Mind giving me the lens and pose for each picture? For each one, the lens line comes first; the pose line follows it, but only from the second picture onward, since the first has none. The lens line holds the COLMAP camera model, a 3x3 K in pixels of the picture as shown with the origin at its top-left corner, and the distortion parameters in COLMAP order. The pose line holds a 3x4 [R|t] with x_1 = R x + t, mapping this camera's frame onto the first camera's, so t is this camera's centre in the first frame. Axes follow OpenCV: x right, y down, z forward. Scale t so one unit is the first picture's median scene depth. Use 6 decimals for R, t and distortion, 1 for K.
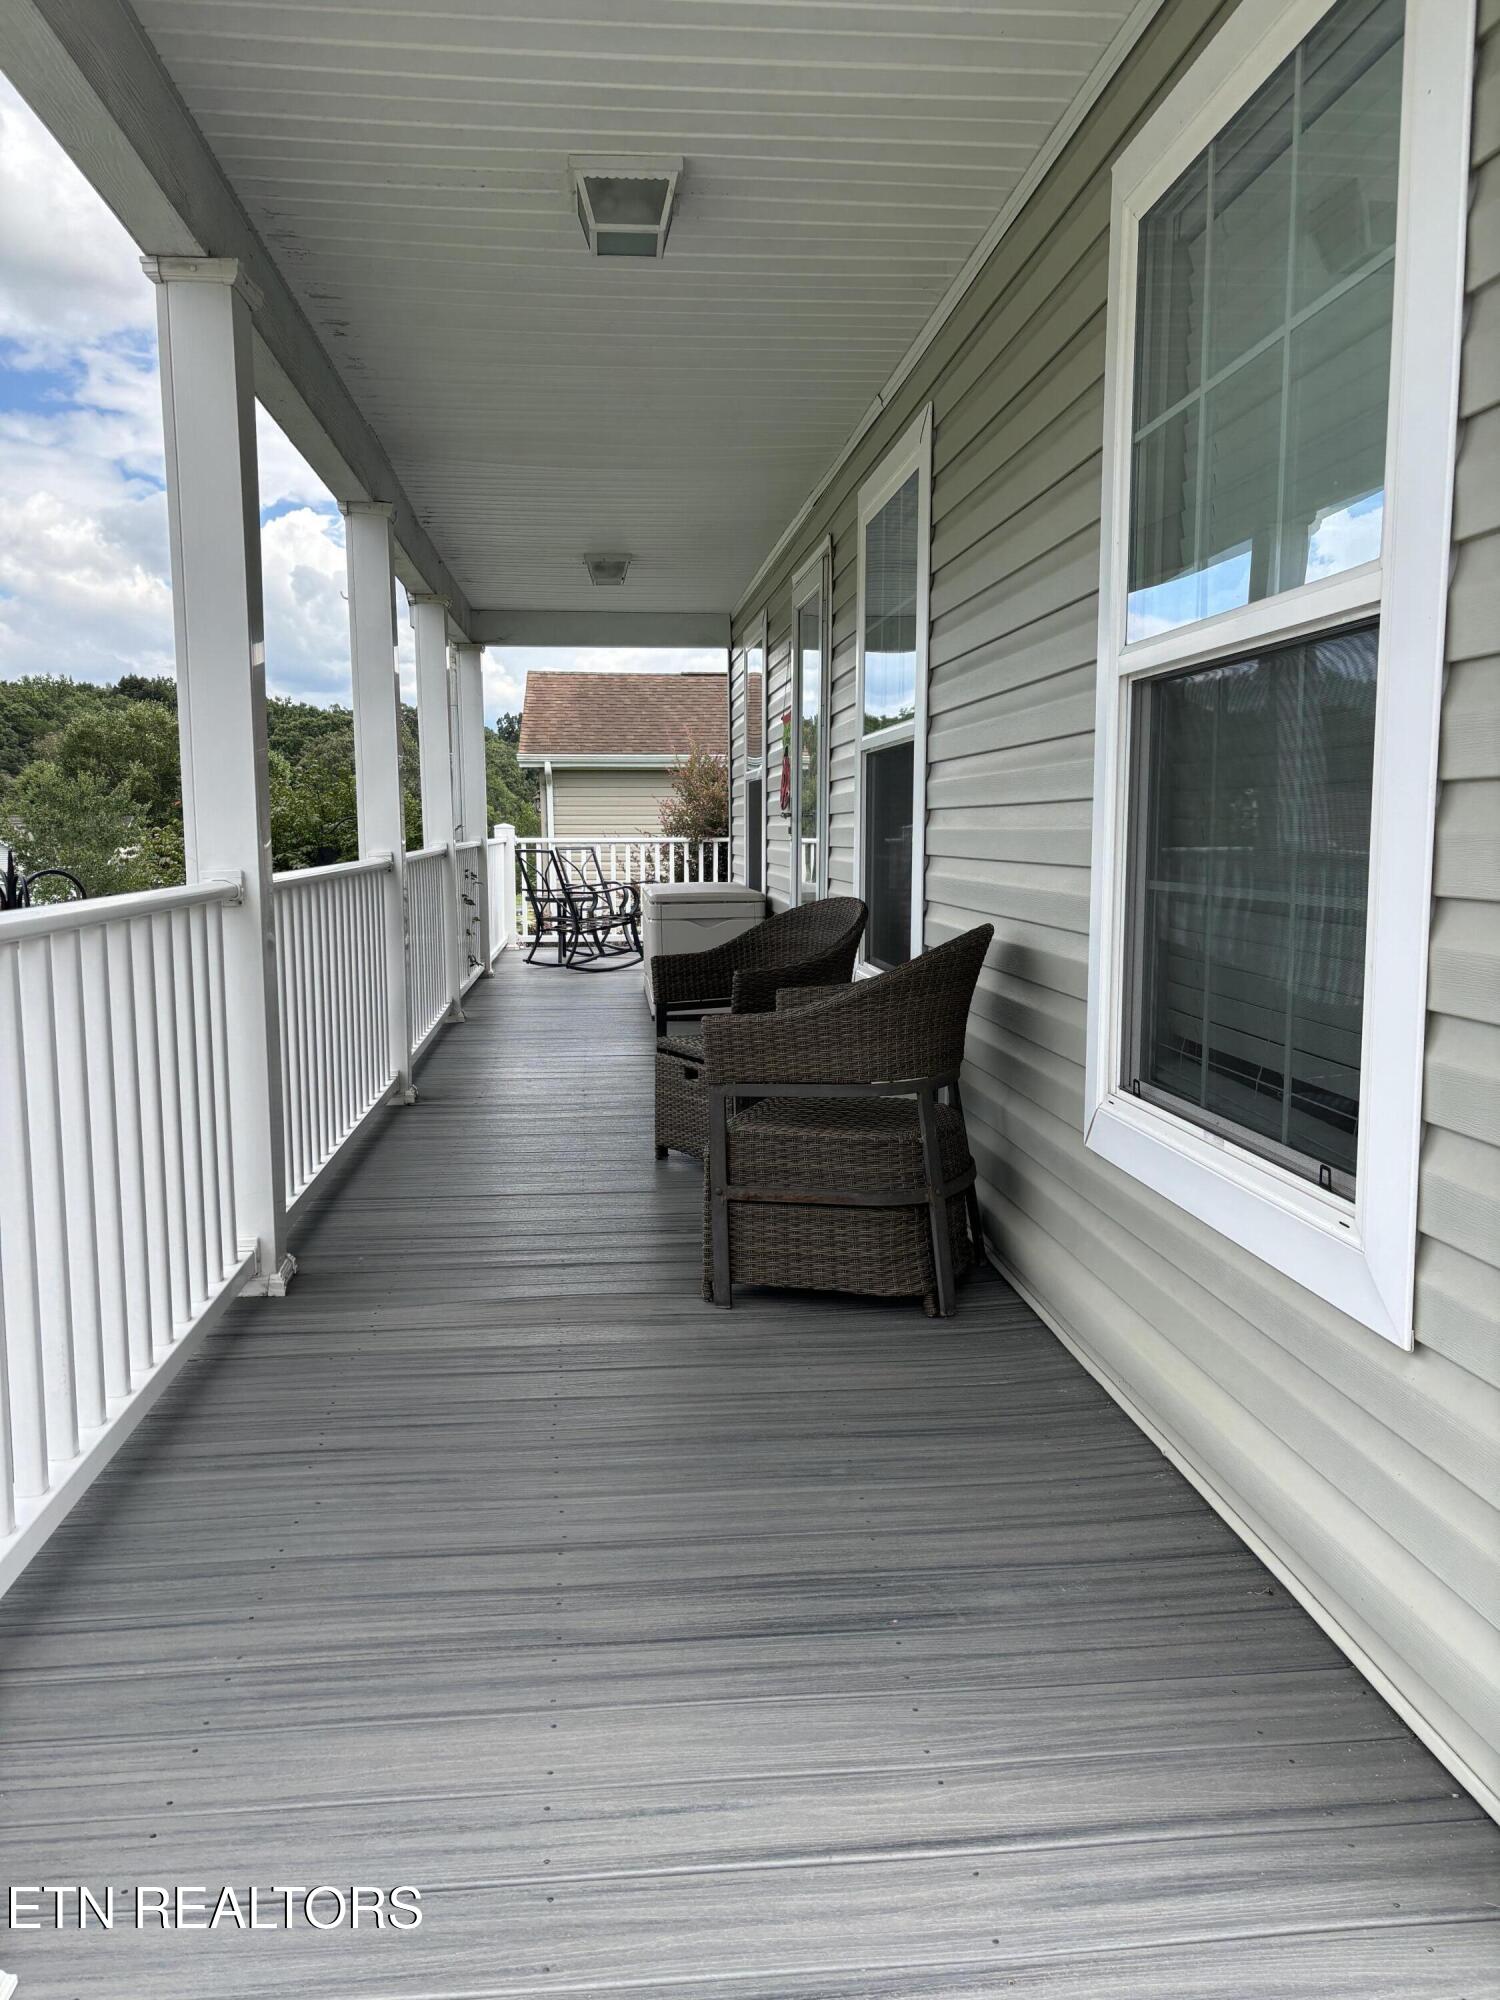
lens RADIAL K [[1516.1, 0, 753.0], [0, 1516.1, 998.2], [0, 0, 1]] dist [0.048215, -0.039816]
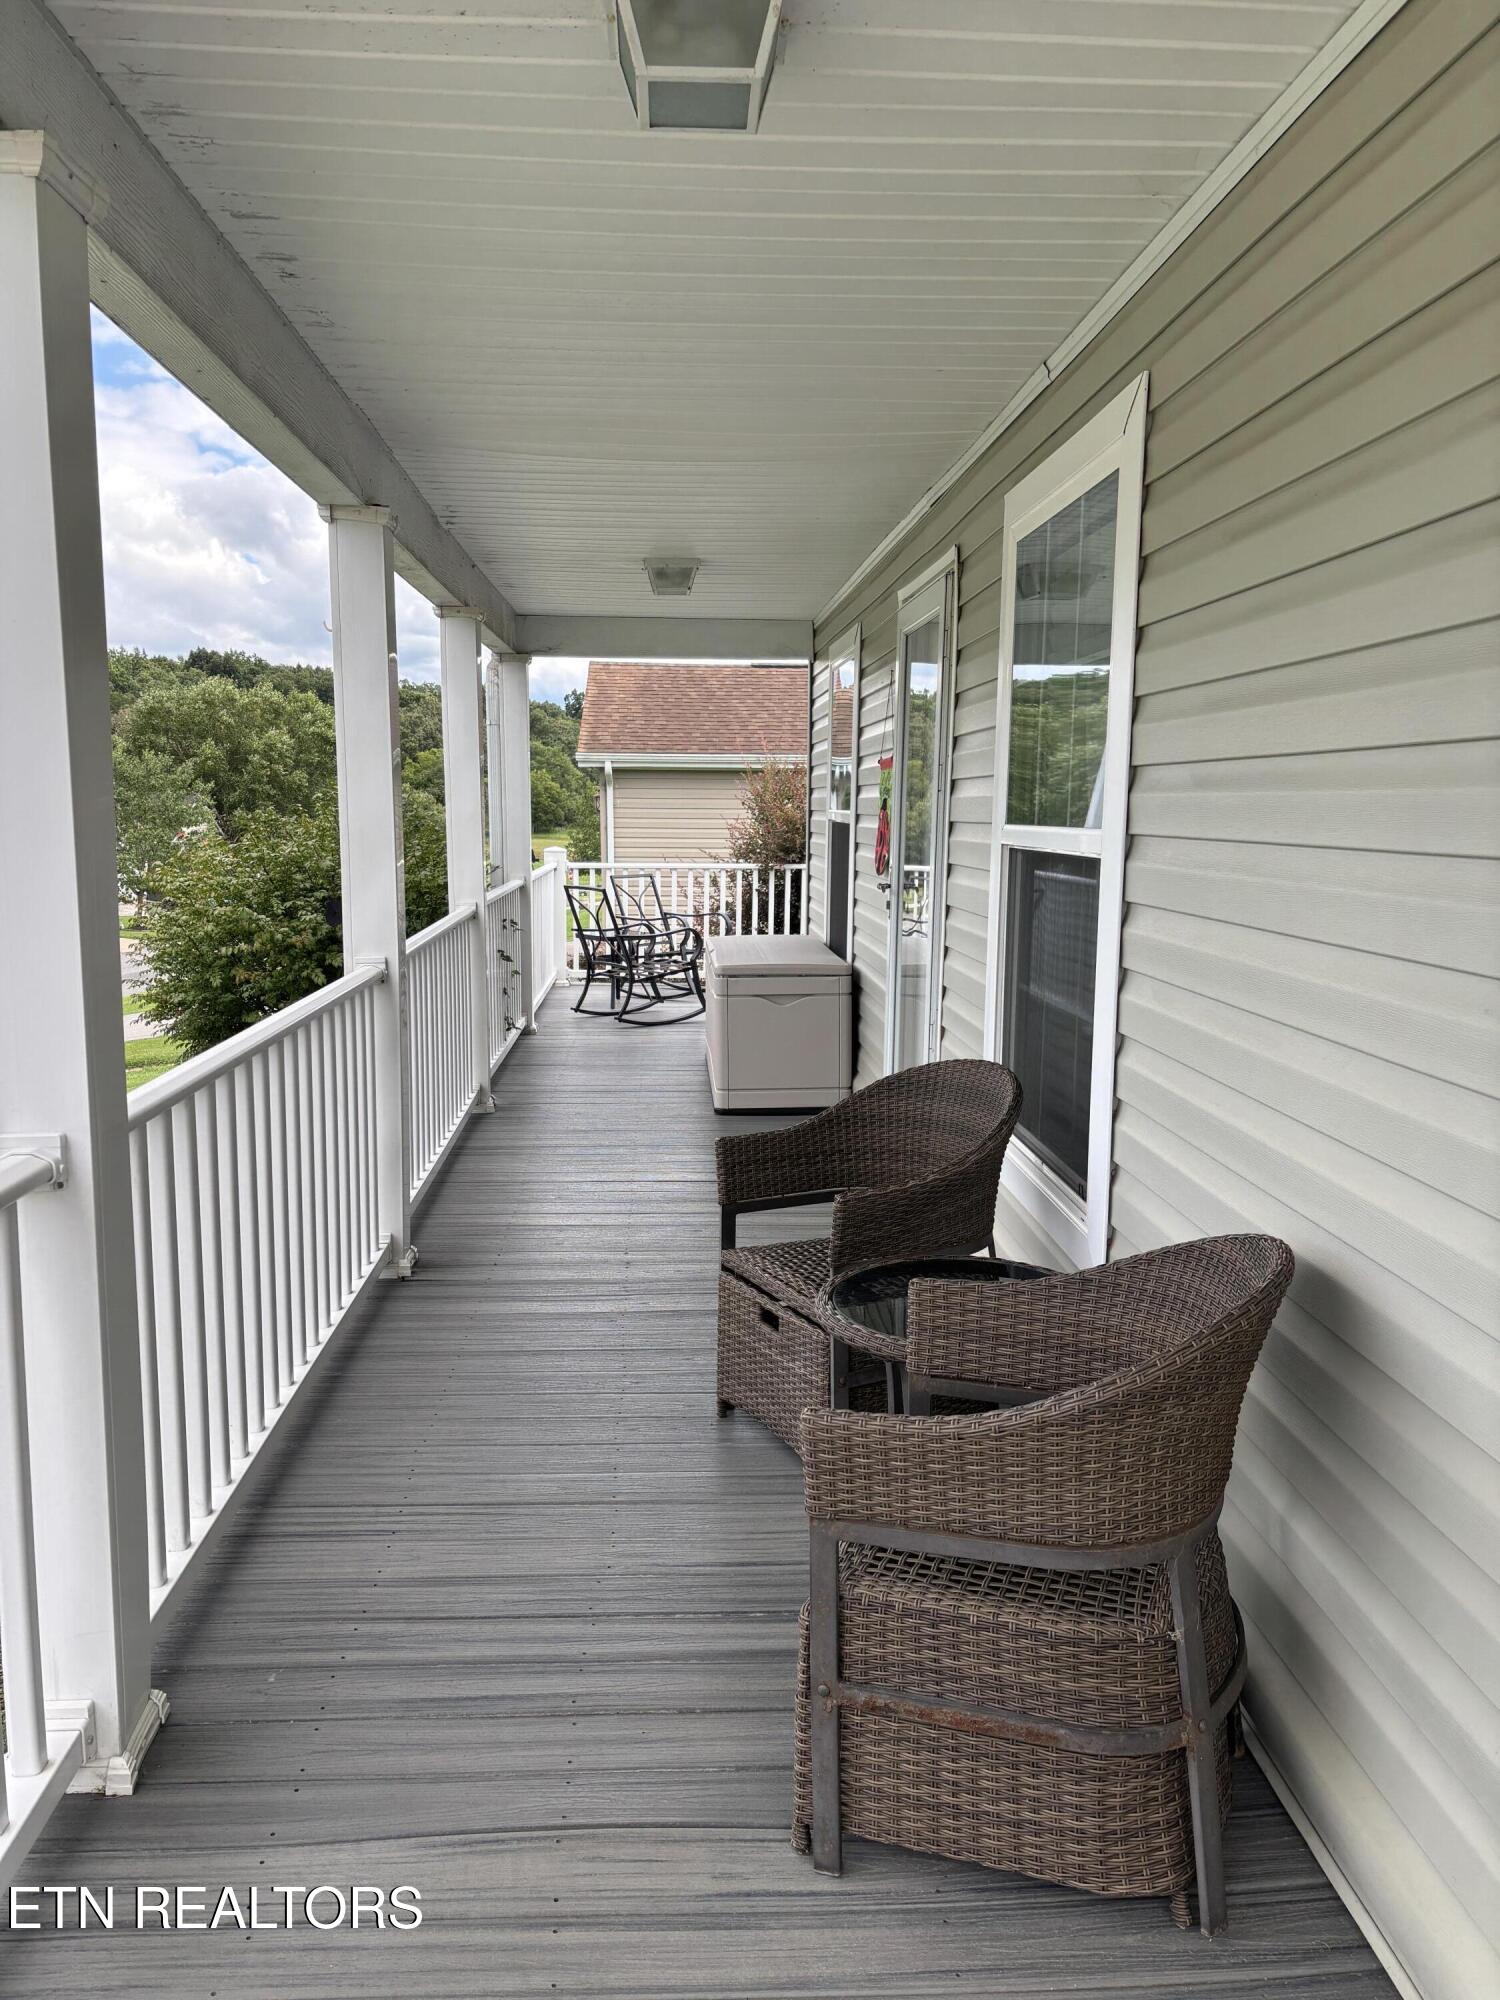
lens RADIAL K [[1516.1, 0, 746.4], [0, 1516.1, 1006.9], [0, 0, 1]] dist [0.048215, -0.039816]
pose [[0.998828, 0.017824, -0.044994, -0.013602], [-0.016901, 0.999641, 0.020807, -0.068361], [0.045349, -0.020022, 0.998771, 0.175646]]
